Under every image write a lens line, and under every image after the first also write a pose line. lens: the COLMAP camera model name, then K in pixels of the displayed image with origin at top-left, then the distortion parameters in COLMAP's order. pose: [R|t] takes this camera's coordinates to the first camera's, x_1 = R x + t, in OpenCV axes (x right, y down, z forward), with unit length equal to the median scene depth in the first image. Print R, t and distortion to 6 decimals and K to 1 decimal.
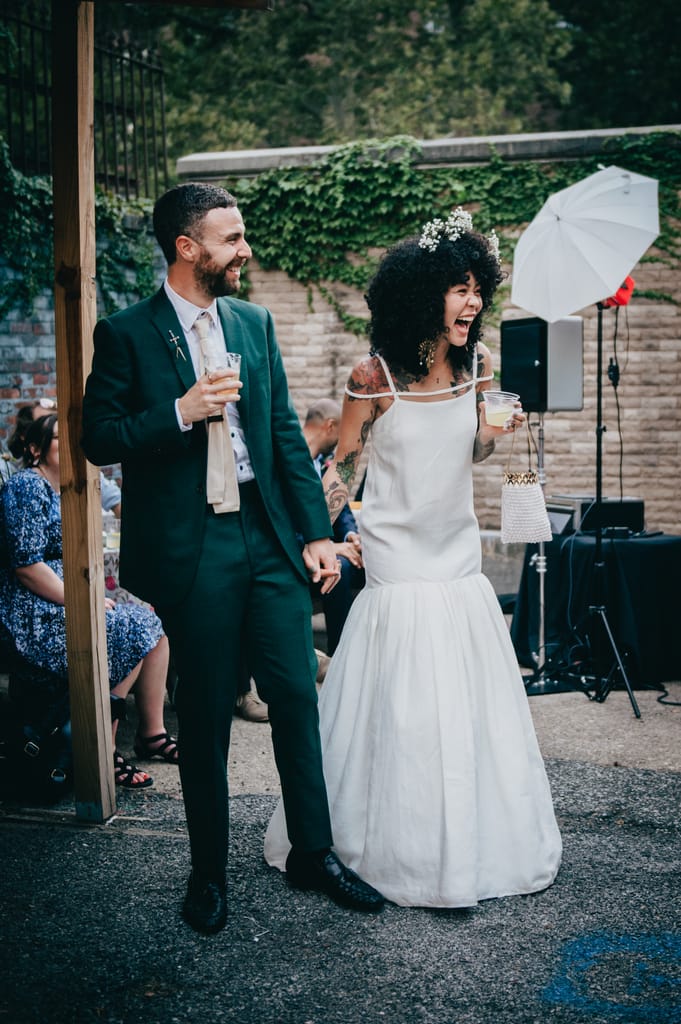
lens RADIAL K [[2171.4, 0, 340.5], [0, 2171.4, 512.0], [0, 0, 1]] dist [0.053021, 0.206778]
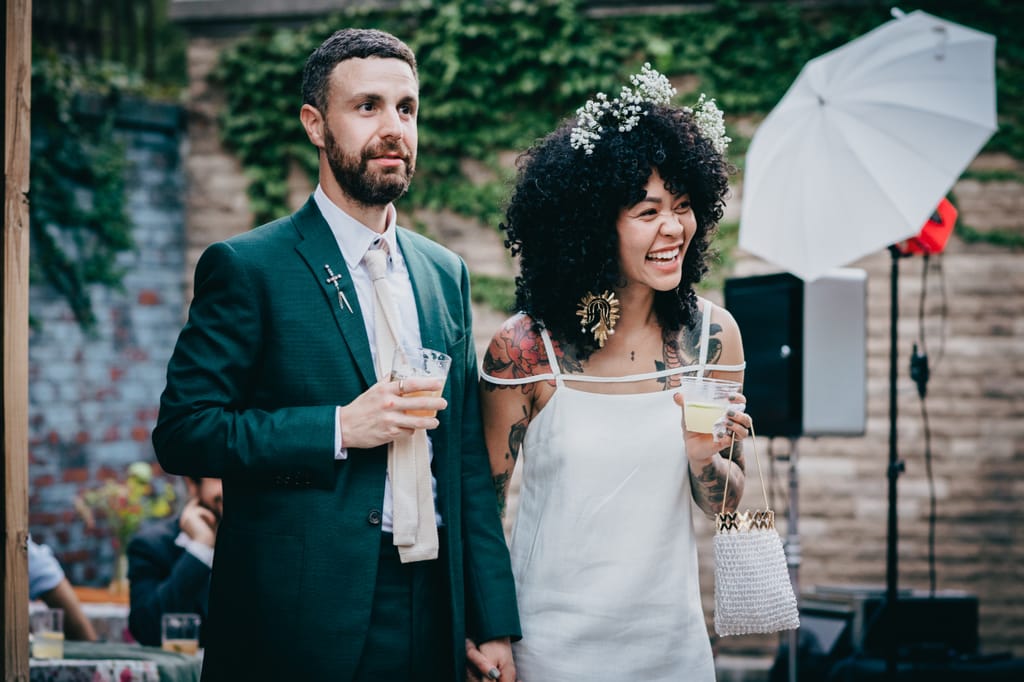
lens RADIAL K [[2171.4, 0, 512.0], [0, 2171.4, 341.0], [0, 0, 1]] dist [0.053021, 0.206778]
pose [[0.998128, 0.004645, -0.060979, 0.054088], [-0.007363, 0.998986, -0.044425, -0.041183], [0.060711, 0.044791, 0.997150, 0.427699]]
